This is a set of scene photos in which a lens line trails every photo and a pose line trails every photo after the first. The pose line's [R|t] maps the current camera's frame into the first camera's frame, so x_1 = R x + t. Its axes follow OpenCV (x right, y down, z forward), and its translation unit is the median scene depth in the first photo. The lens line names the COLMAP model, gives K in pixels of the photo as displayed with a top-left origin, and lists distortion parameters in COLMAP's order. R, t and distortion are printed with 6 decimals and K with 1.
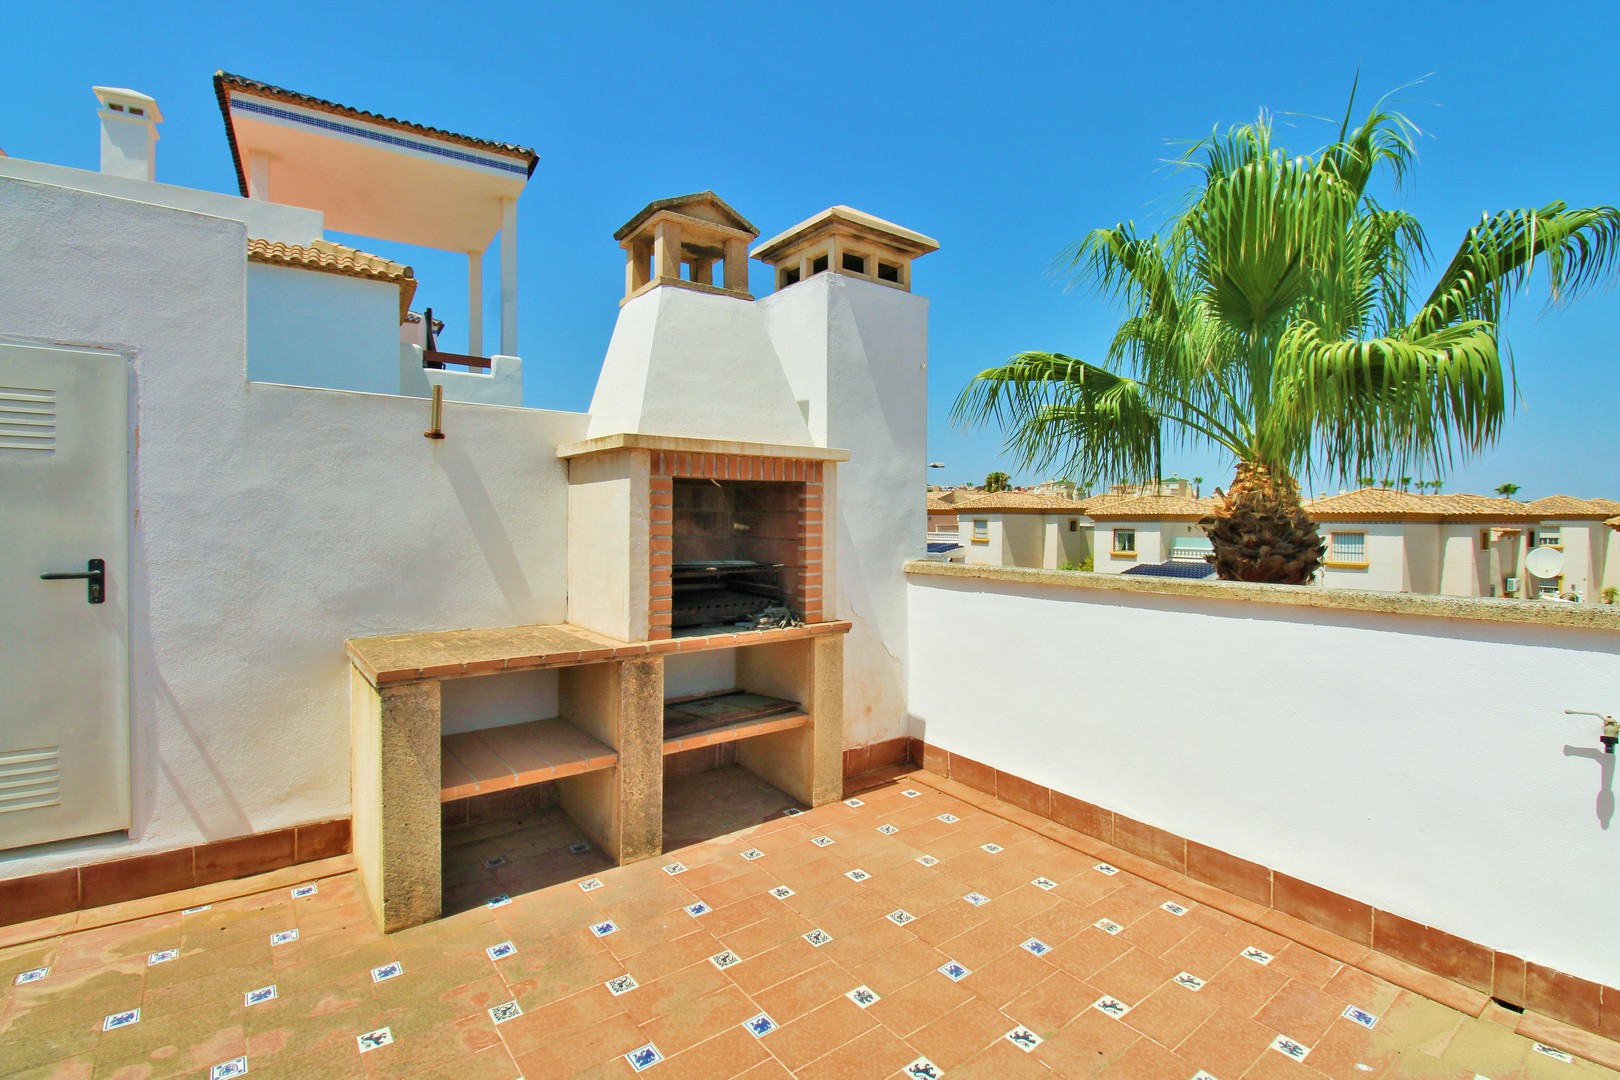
lens RADIAL K [[753.2, 0, 814.2], [0, 753.2, 531.9], [0, 0, 1]] dist [-0.003857, -0.011210]
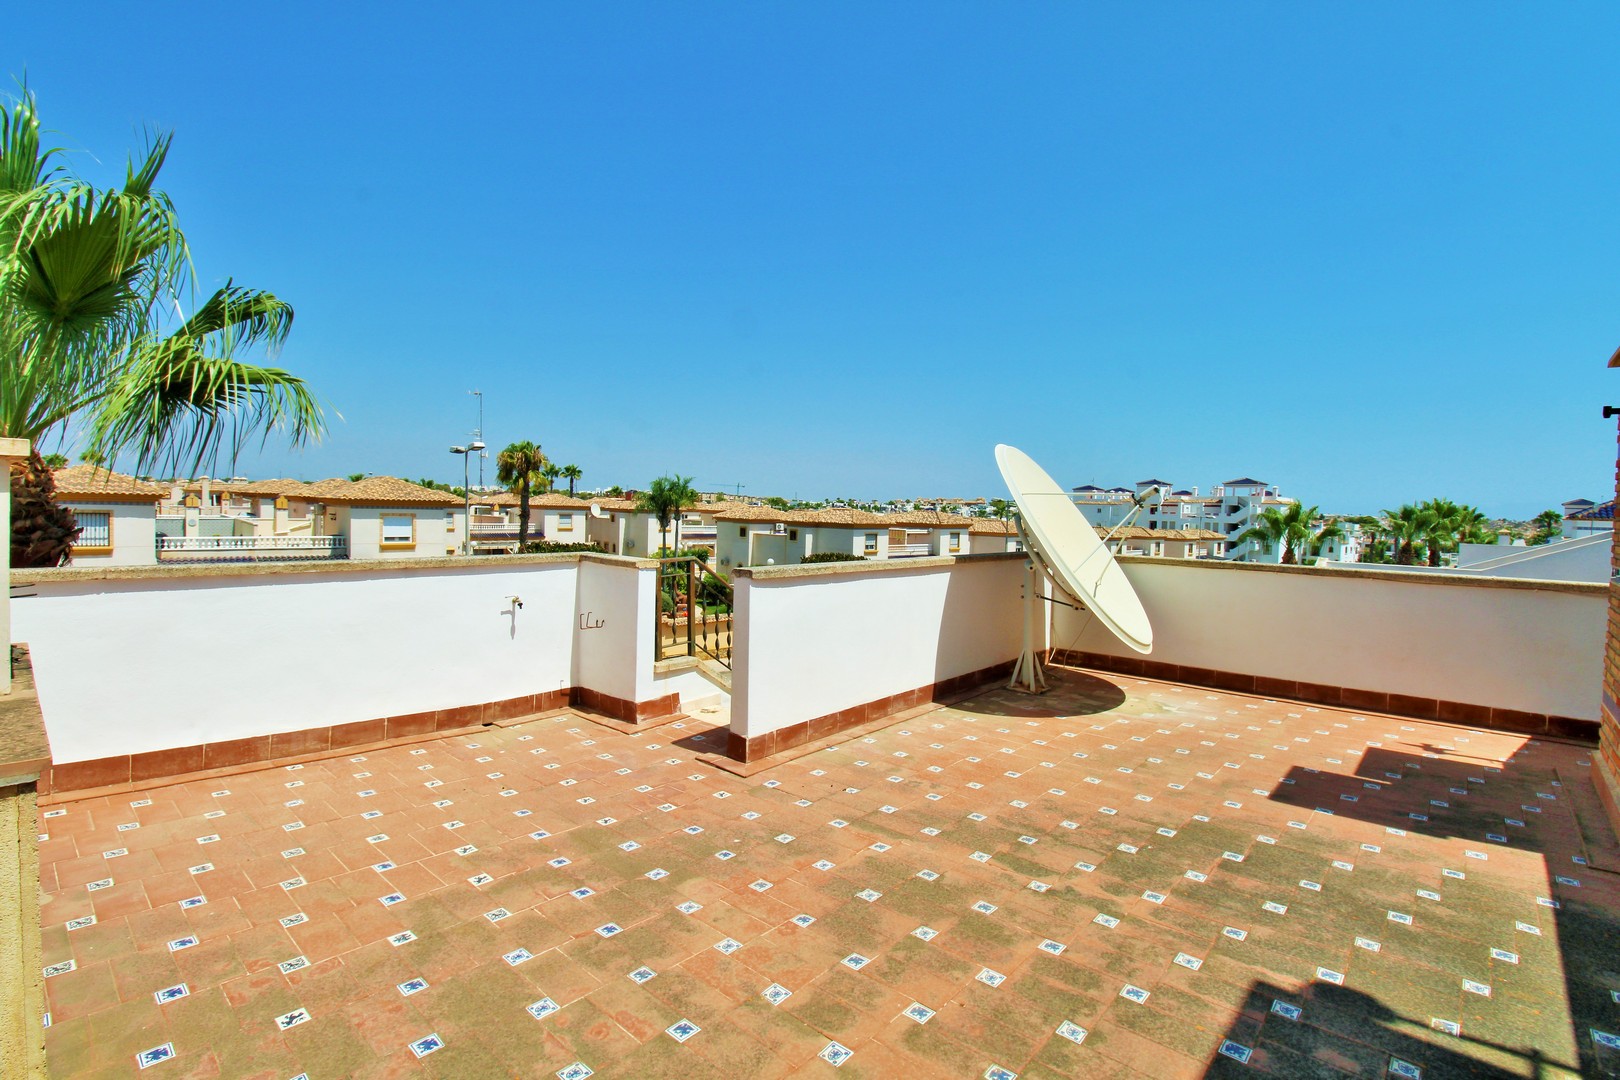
lens RADIAL K [[753.2, 0, 814.2], [0, 753.2, 531.9], [0, 0, 1]] dist [-0.003857, -0.011210]
pose [[-0.171301, -0.046349, 0.984128, -0.877765], [-0.009328, 0.998924, 0.045422, -0.055335], [-0.985175, -0.001399, -0.171549, 0.203452]]
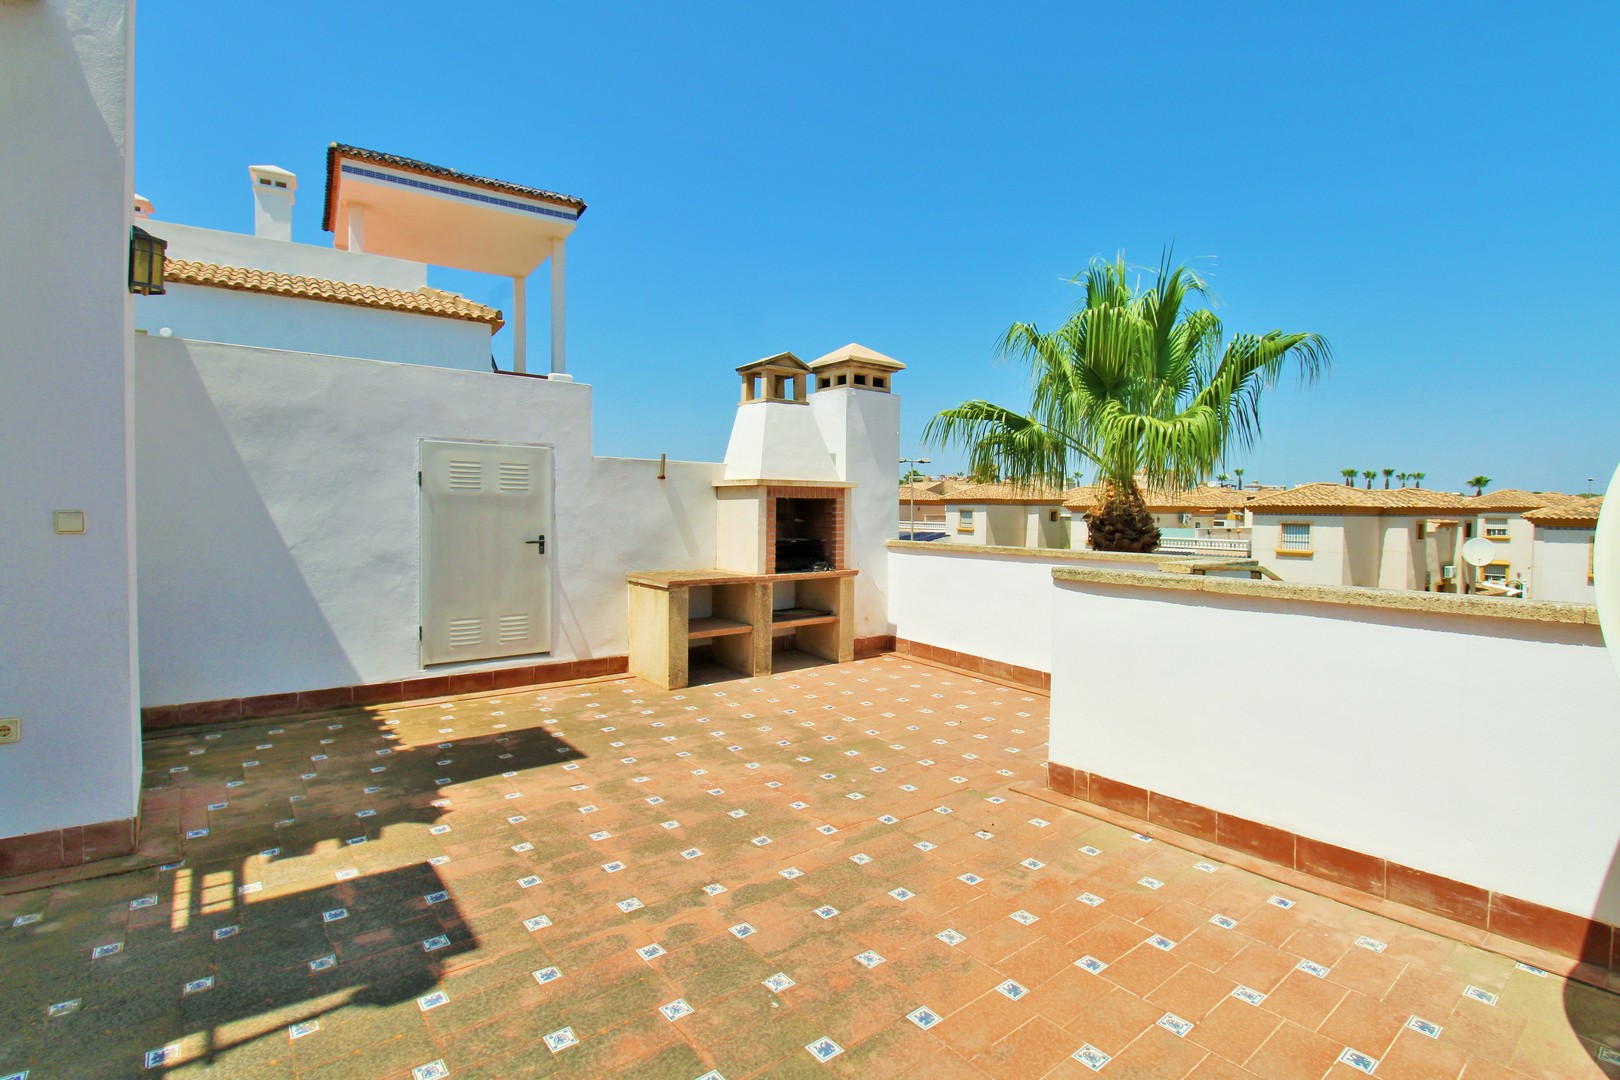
lens RADIAL K [[753.2, 0, 814.2], [0, 753.2, 531.9], [0, 0, 1]] dist [-0.003857, -0.011210]
pose [[0.999928, 0.003201, 0.011603, -0.081578], [-0.003372, 0.999885, 0.014783, -0.007403], [-0.011554, -0.014821, 0.999823, -0.875818]]
